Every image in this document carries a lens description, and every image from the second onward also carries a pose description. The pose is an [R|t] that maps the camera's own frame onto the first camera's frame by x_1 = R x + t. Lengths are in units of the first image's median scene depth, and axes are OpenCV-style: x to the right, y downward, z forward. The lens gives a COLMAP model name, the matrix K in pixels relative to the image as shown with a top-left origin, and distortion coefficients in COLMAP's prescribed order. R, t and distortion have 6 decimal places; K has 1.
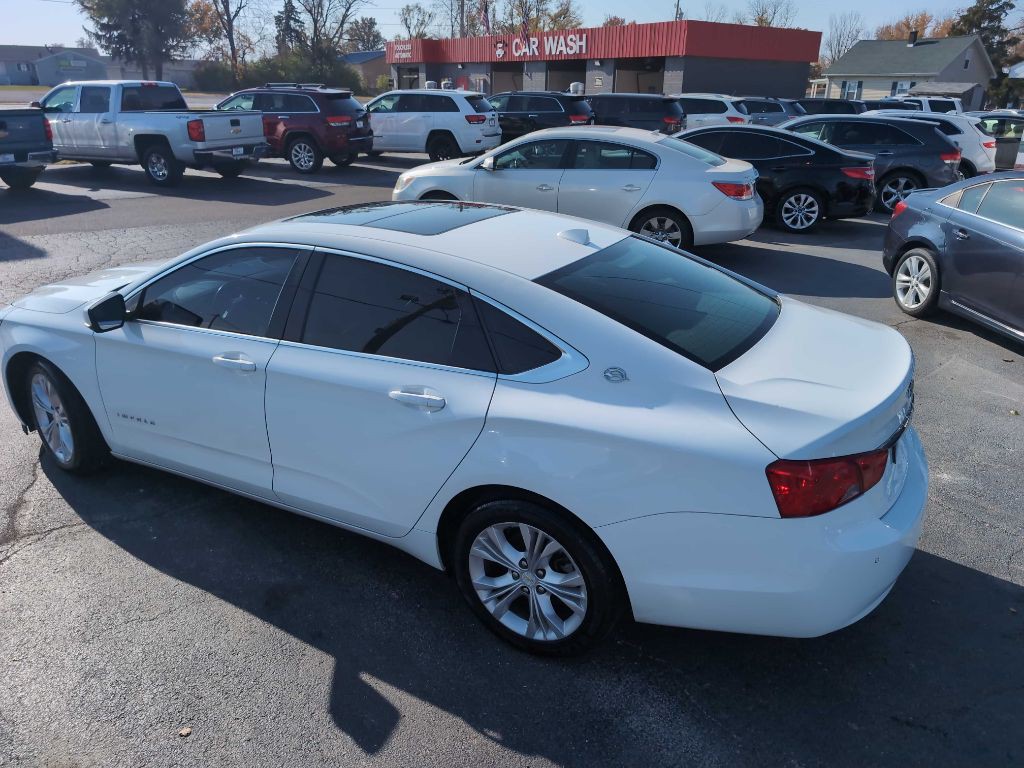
lens RADIAL K [[744.8, 0, 507.5], [0, 744.8, 367.7], [0, 0, 1]] dist [0.010824, -0.000767]
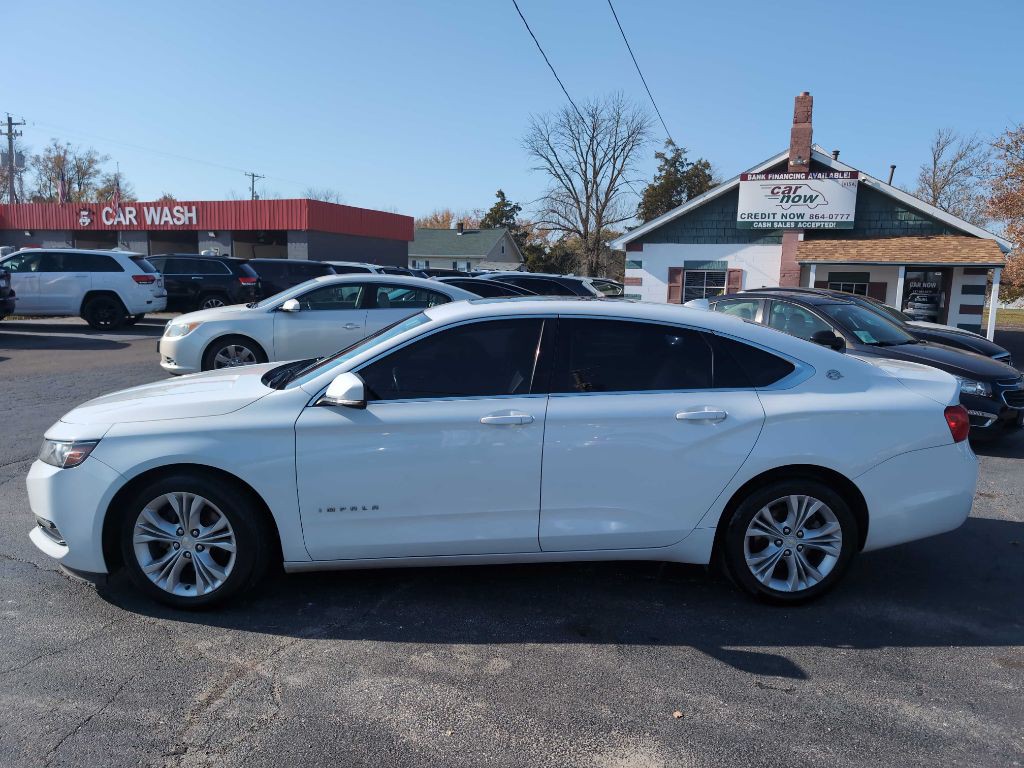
lens RADIAL K [[749.0, 0, 514.1], [0, 749.0, 377.1], [0, 0, 1]] dist [0.008220, -0.000650]
pose [[0.840528, -0.064611, 0.537901, -0.436421], [0.177805, 0.970767, -0.161234, 0.051350], [-0.511759, 0.231163, 0.827445, 0.035260]]
